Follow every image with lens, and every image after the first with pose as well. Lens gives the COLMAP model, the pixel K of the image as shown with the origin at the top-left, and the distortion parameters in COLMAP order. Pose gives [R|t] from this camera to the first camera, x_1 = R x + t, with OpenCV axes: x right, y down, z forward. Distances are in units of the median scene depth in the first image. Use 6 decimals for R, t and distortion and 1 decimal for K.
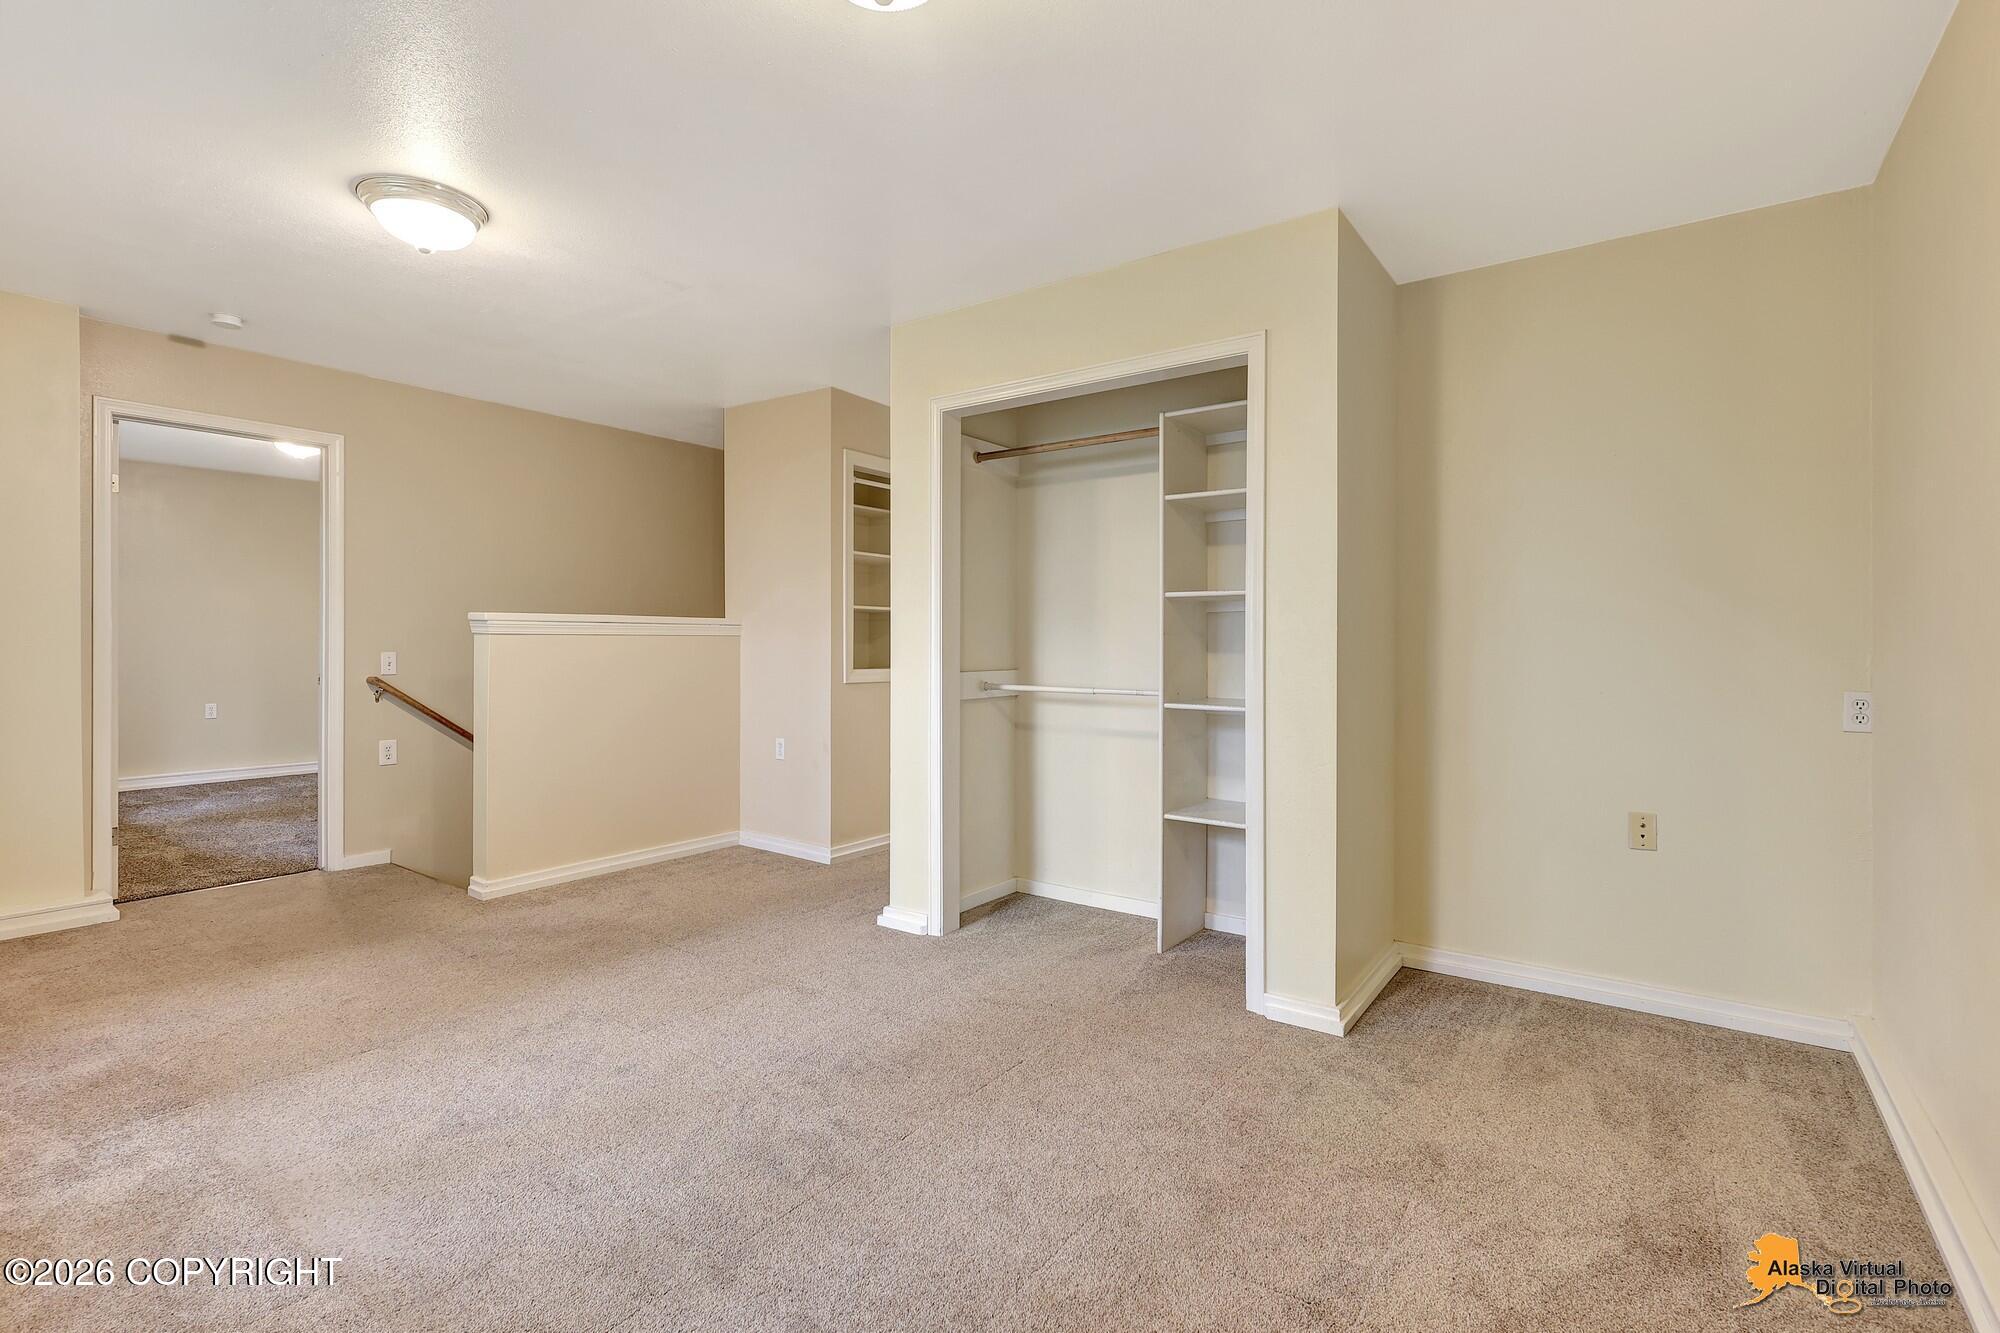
lens RADIAL K [[937.1, 0, 995.2], [0, 937.1, 647.1], [0, 0, 1]] dist [-0.001480, 0.000471]
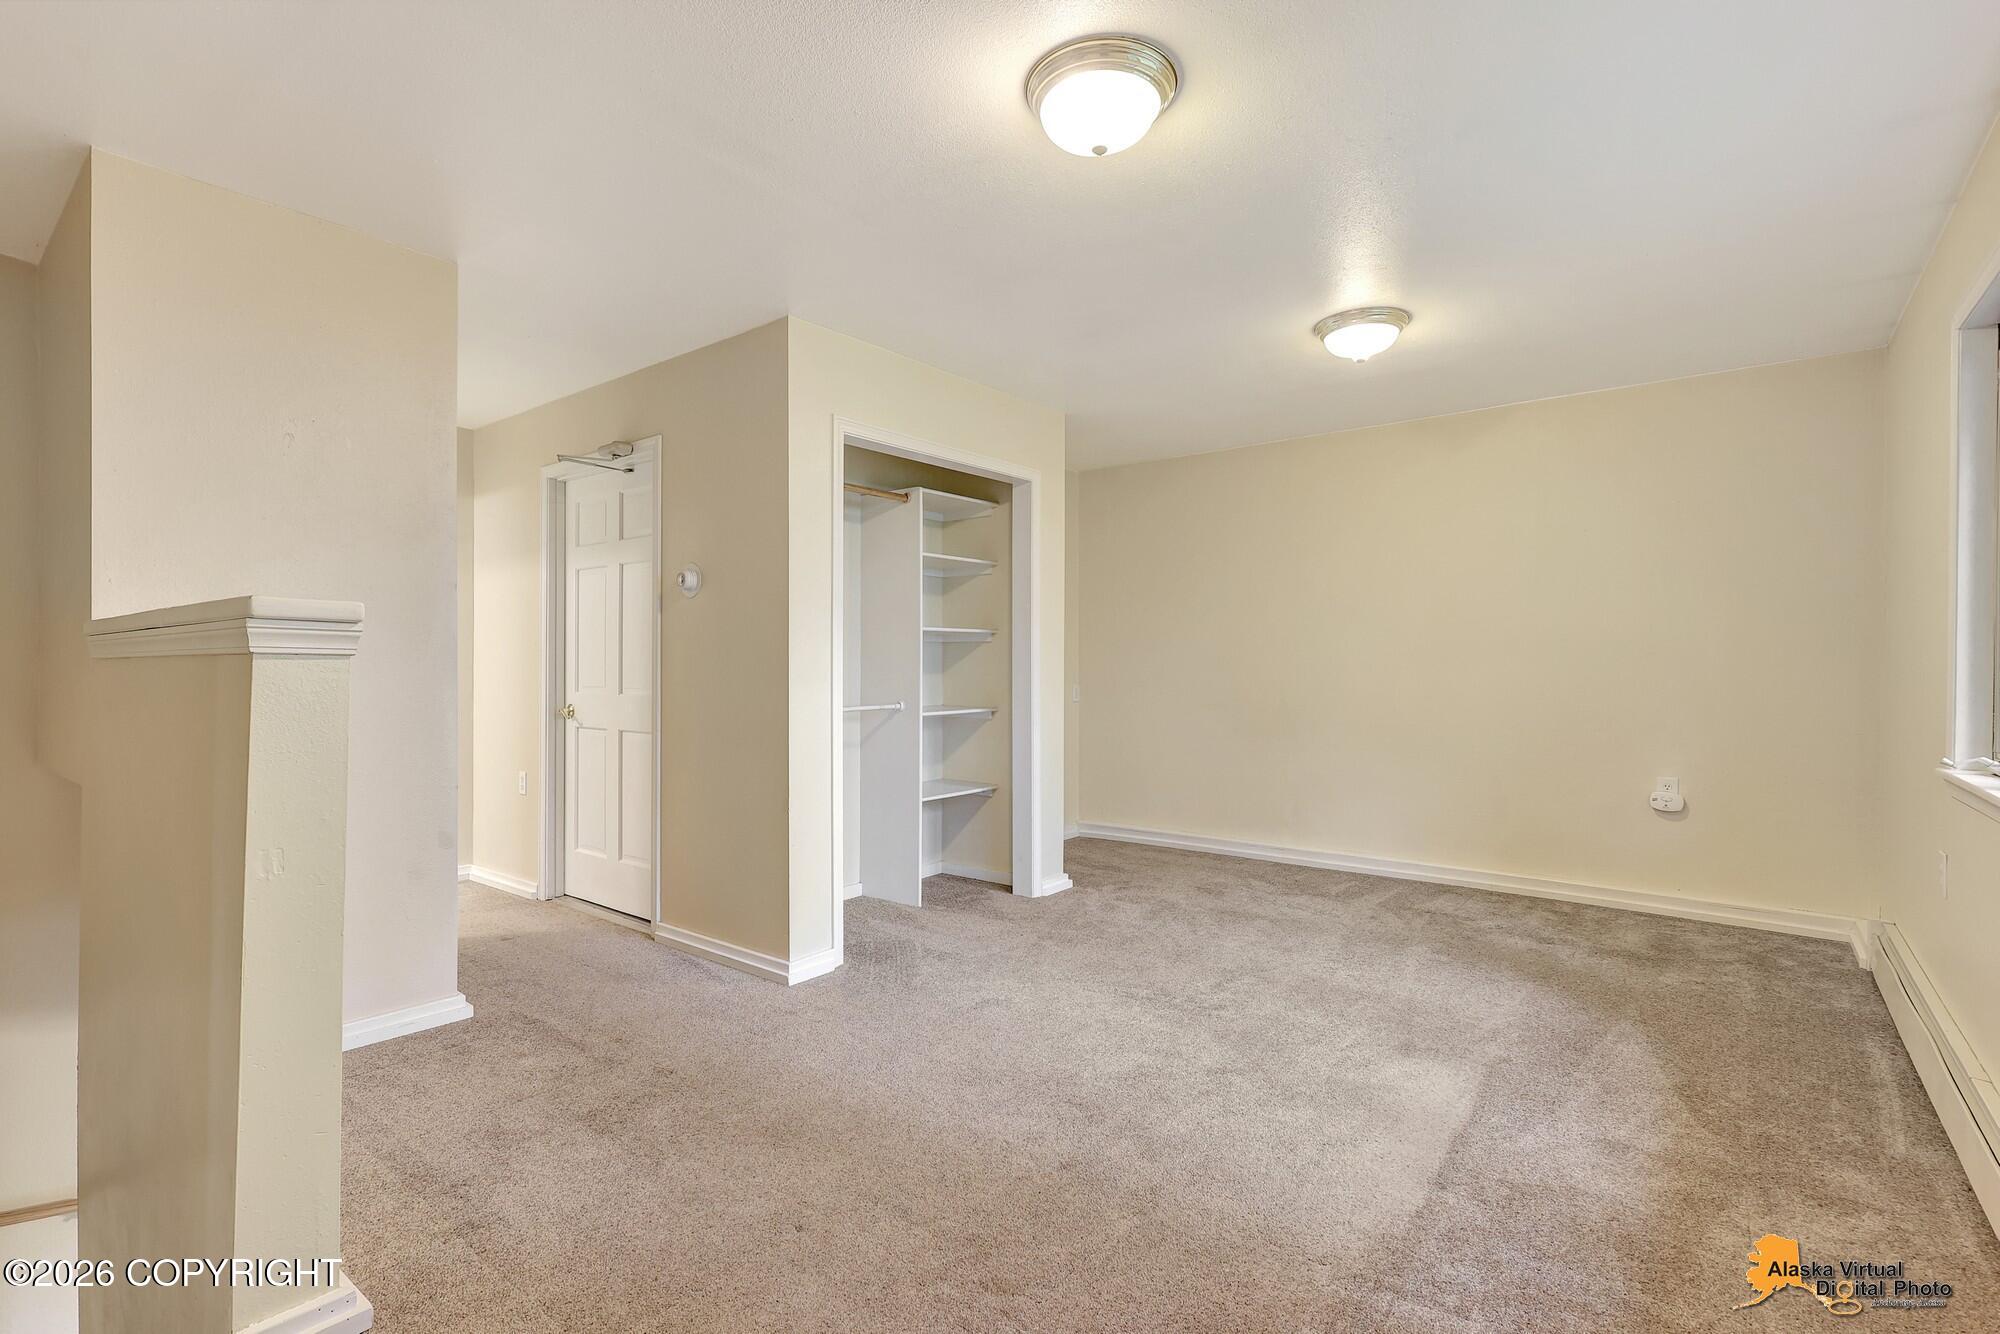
lens RADIAL K [[922.9, 0, 1002.0], [0, 922.9, 678.5], [0, 0, 1]] dist [0.003173, 0.001028]
pose [[0.044466, -0.014544, 0.998905, -1.199199], [0.014846, 0.999793, 0.013896, -0.003903], [-0.998901, 0.014212, 0.044672, 0.922970]]
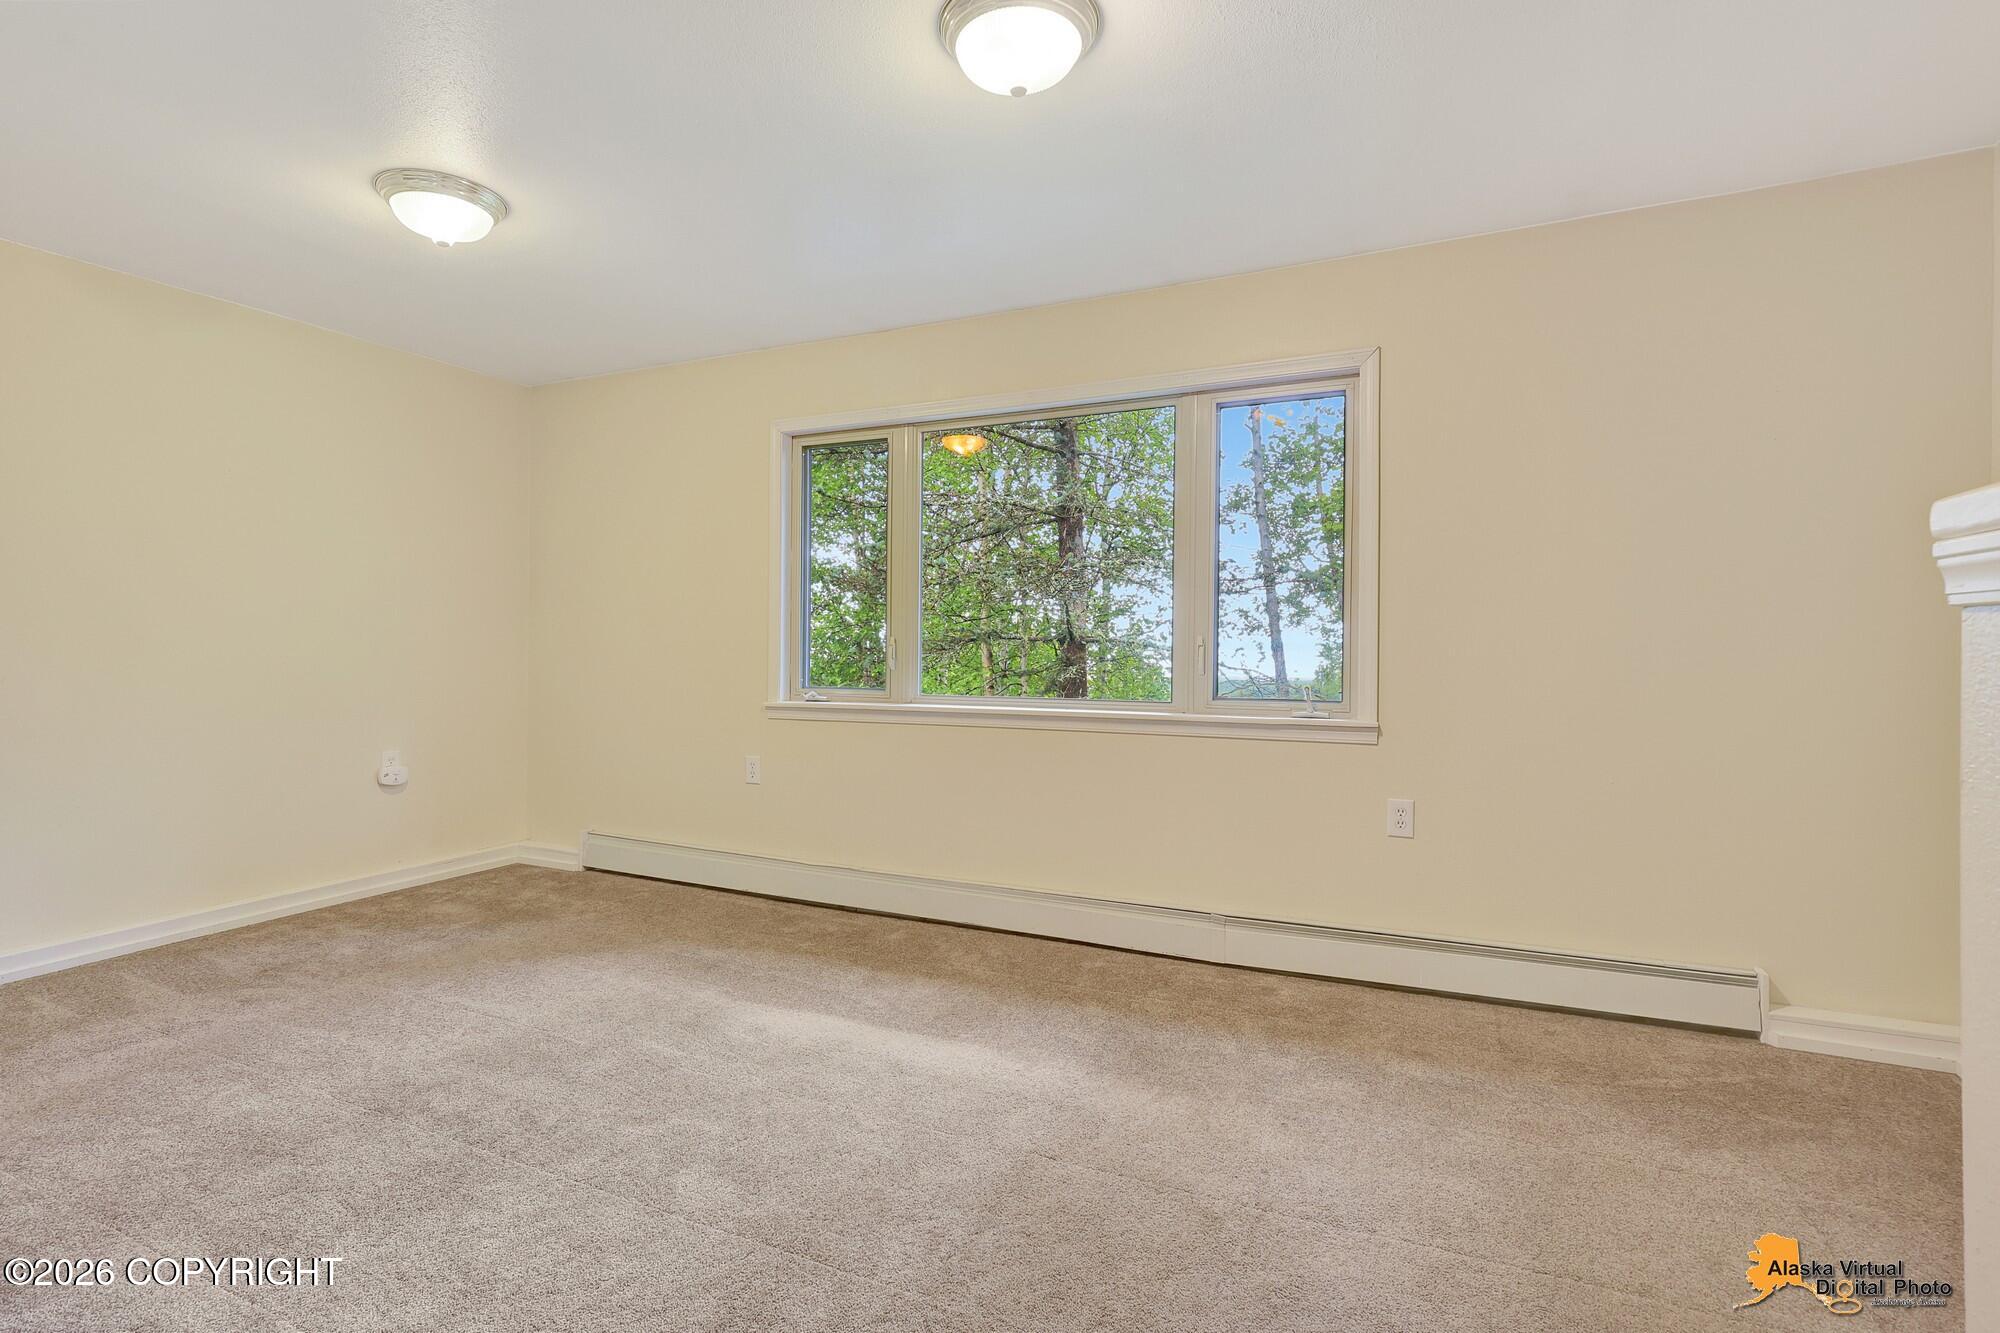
lens RADIAL K [[951.3, 0, 996.3], [0, 951.3, 646.3], [0, 0, 1]] dist [0.000876, -0.000018]
pose [[-0.978676, -0.006334, -0.205313, -0.388003], [-0.009671, 0.999837, 0.015254, -0.004837], [0.205183, 0.016915, -0.978577, 1.514003]]
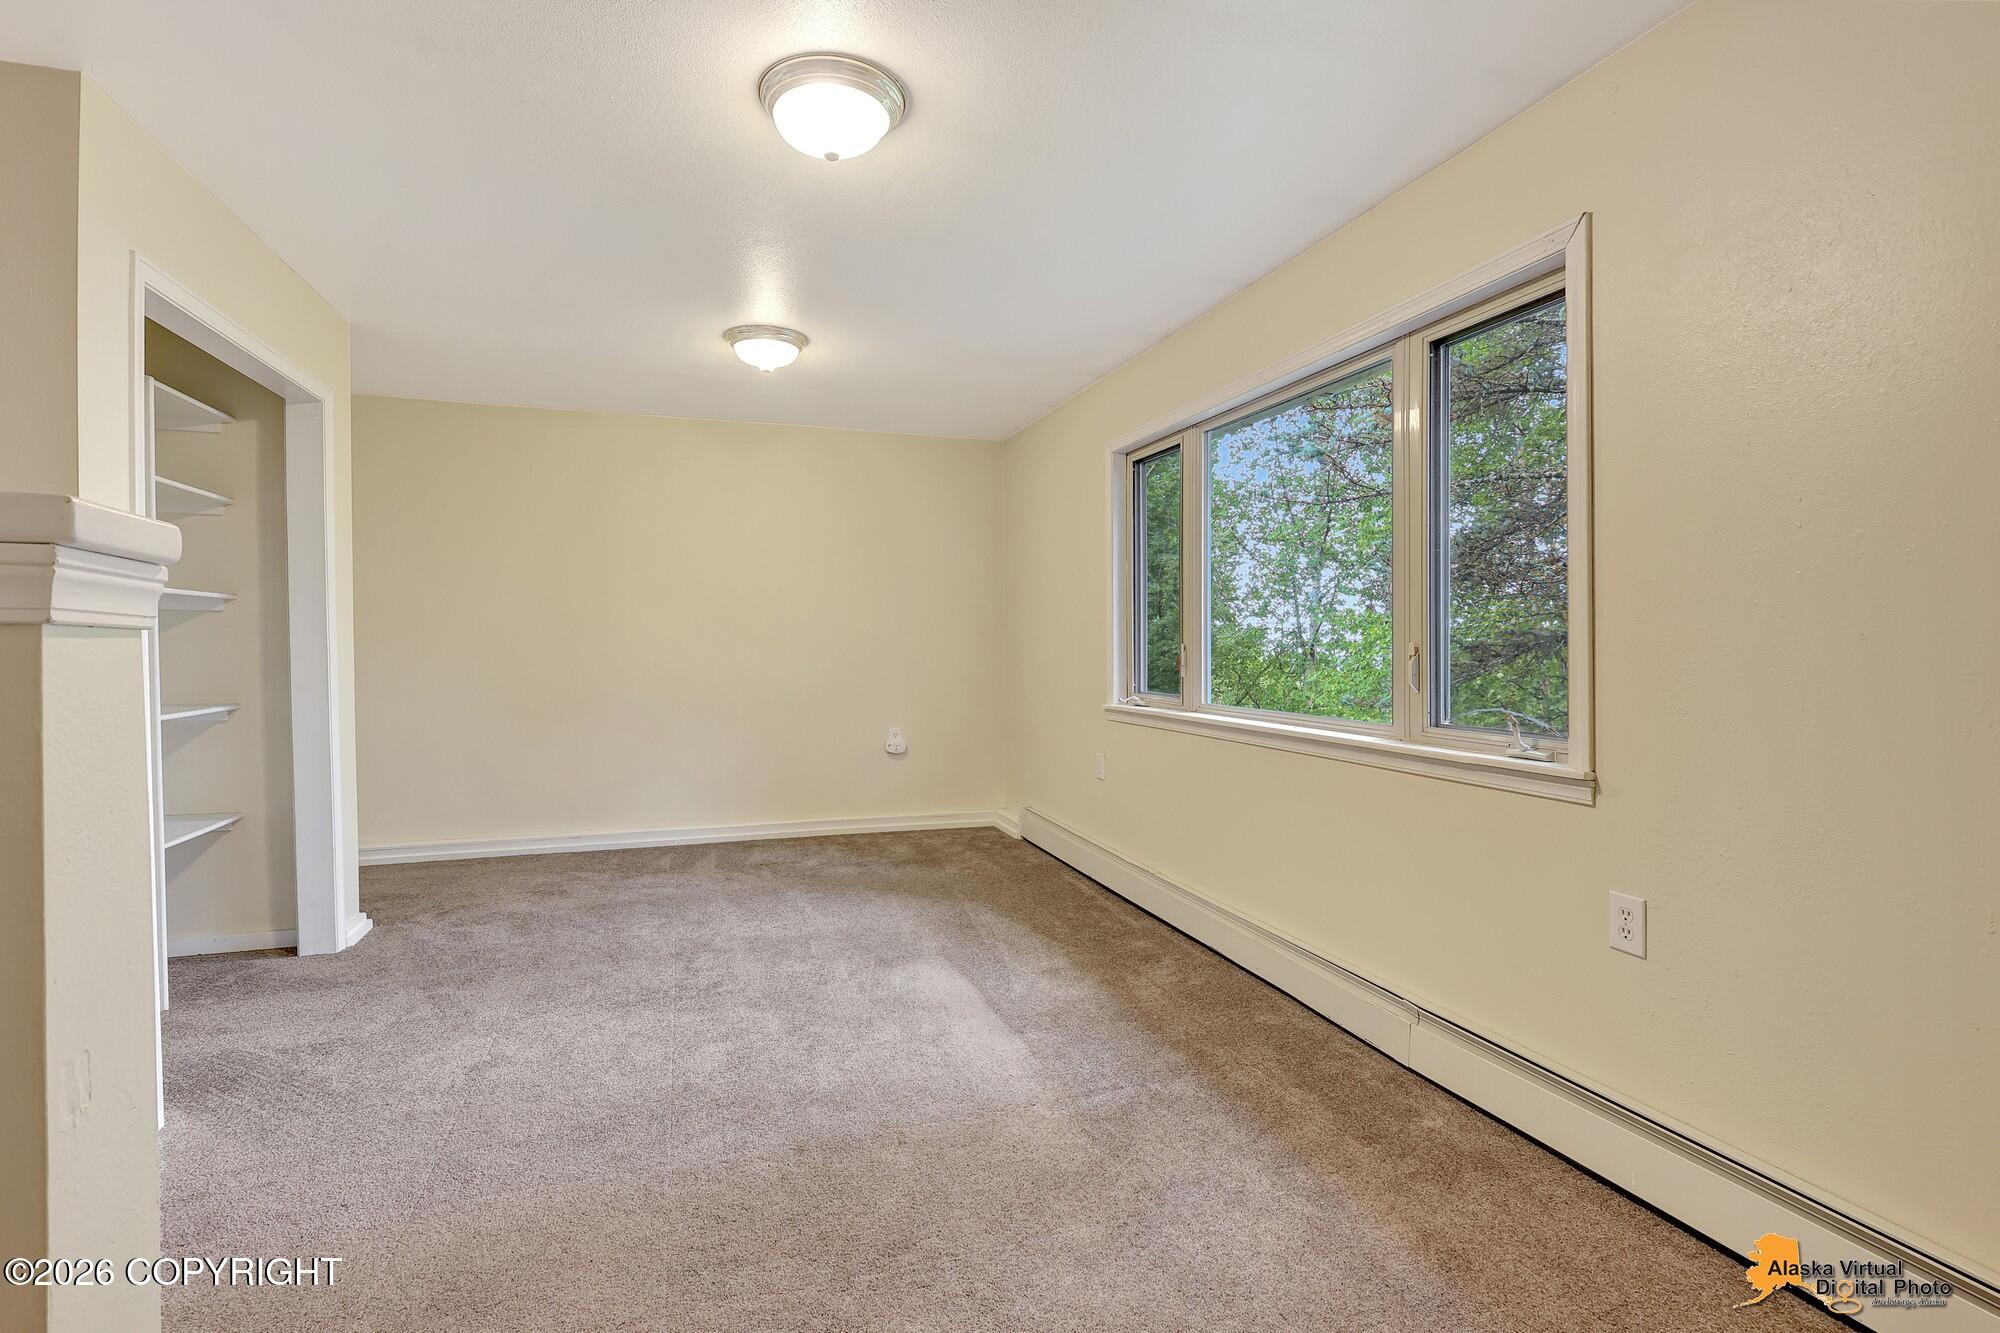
lens RADIAL K [[937.1, 0, 995.2], [0, 937.1, 647.1], [0, 0, 1]] dist [-0.001480, 0.000471]
pose [[-0.813292, -0.003670, 0.581845, -1.038180], [0.007122, 0.999842, 0.016262, -0.014701], [-0.581813, 0.017370, -0.813137, 1.388258]]
